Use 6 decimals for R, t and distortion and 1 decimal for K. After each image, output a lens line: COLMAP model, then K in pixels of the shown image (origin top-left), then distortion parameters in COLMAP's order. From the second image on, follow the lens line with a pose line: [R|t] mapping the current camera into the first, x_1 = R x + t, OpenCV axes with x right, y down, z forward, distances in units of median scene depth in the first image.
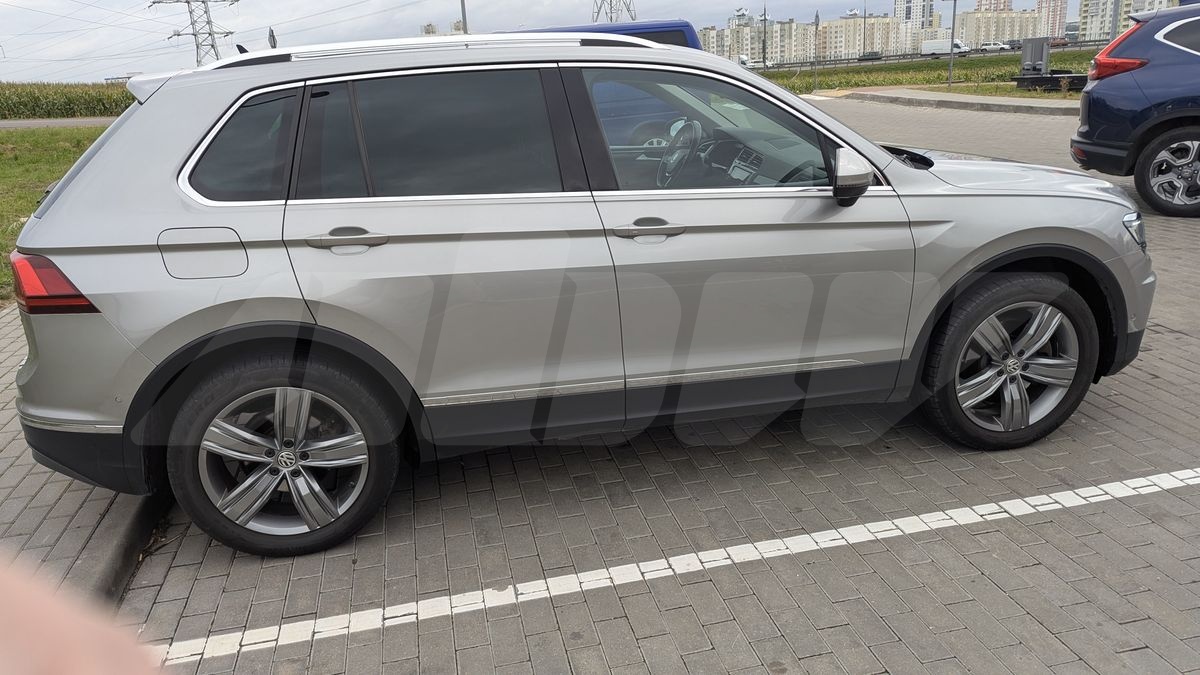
lens RADIAL K [[876.6, 0, 600.0], [0, 876.6, 337.5], [0, 0, 1]] dist [0.058076, -0.057539]
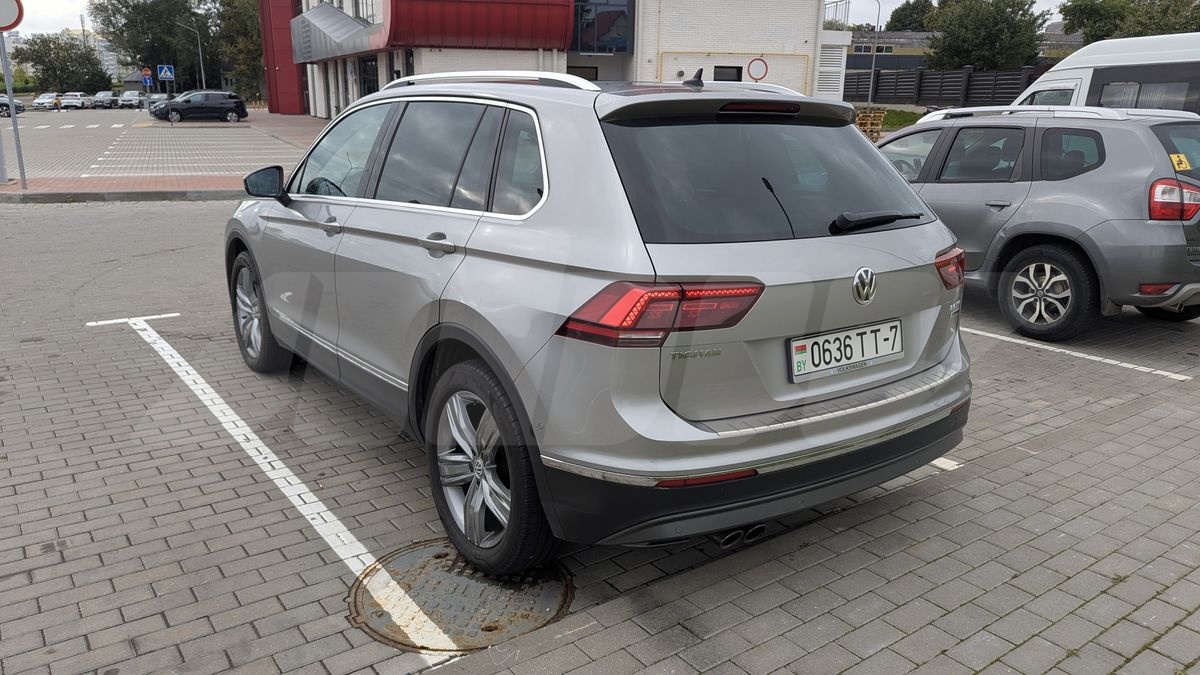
lens RADIAL K [[856.9, 0, 600.0], [0, 856.9, 337.5], [0, 0, 1]] dist [0.060089, -0.052074]
pose [[-0.409597, -0.190218, 0.892215, -1.469511], [0.293089, 0.898732, 0.326159, -0.484124], [-0.863903, 0.395092, -0.312368, 1.778125]]
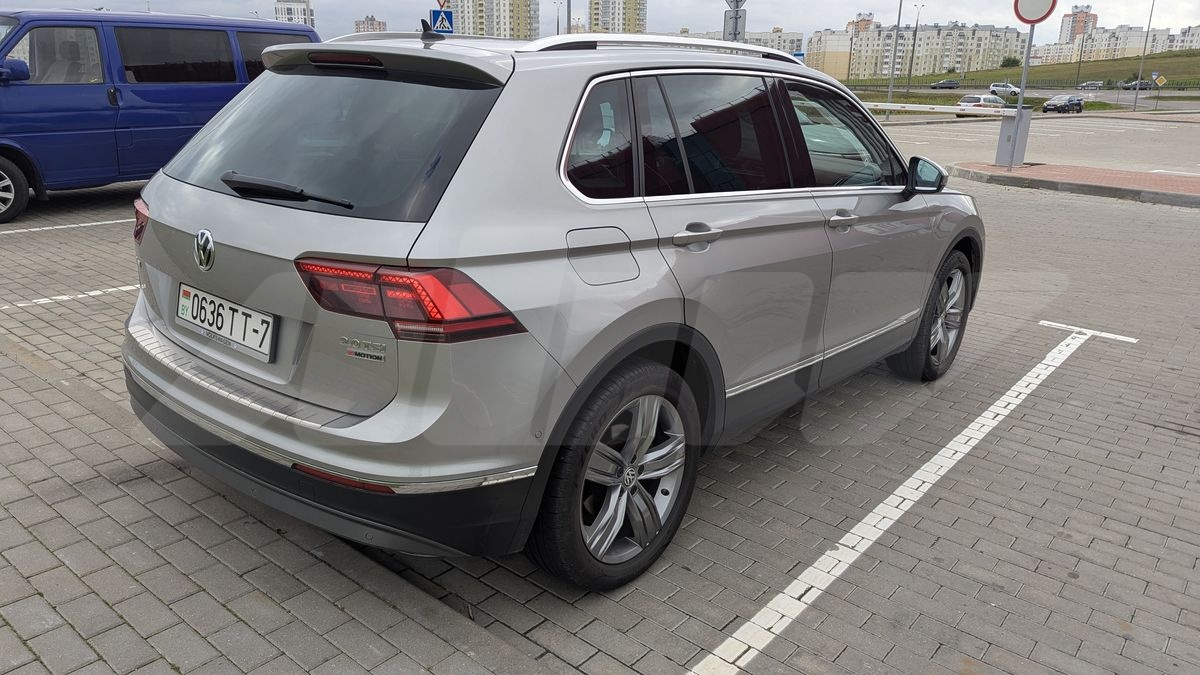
lens RADIAL K [[856.9, 0, 600.0], [0, 856.9, 337.5], [0, 0, 1]] dist [0.060089, -0.052074]
pose [[0.786779, -0.106606, 0.607958, -0.967906], [0.125912, 0.991980, 0.010997, -0.022294], [-0.604255, 0.067897, 0.793893, 0.311817]]
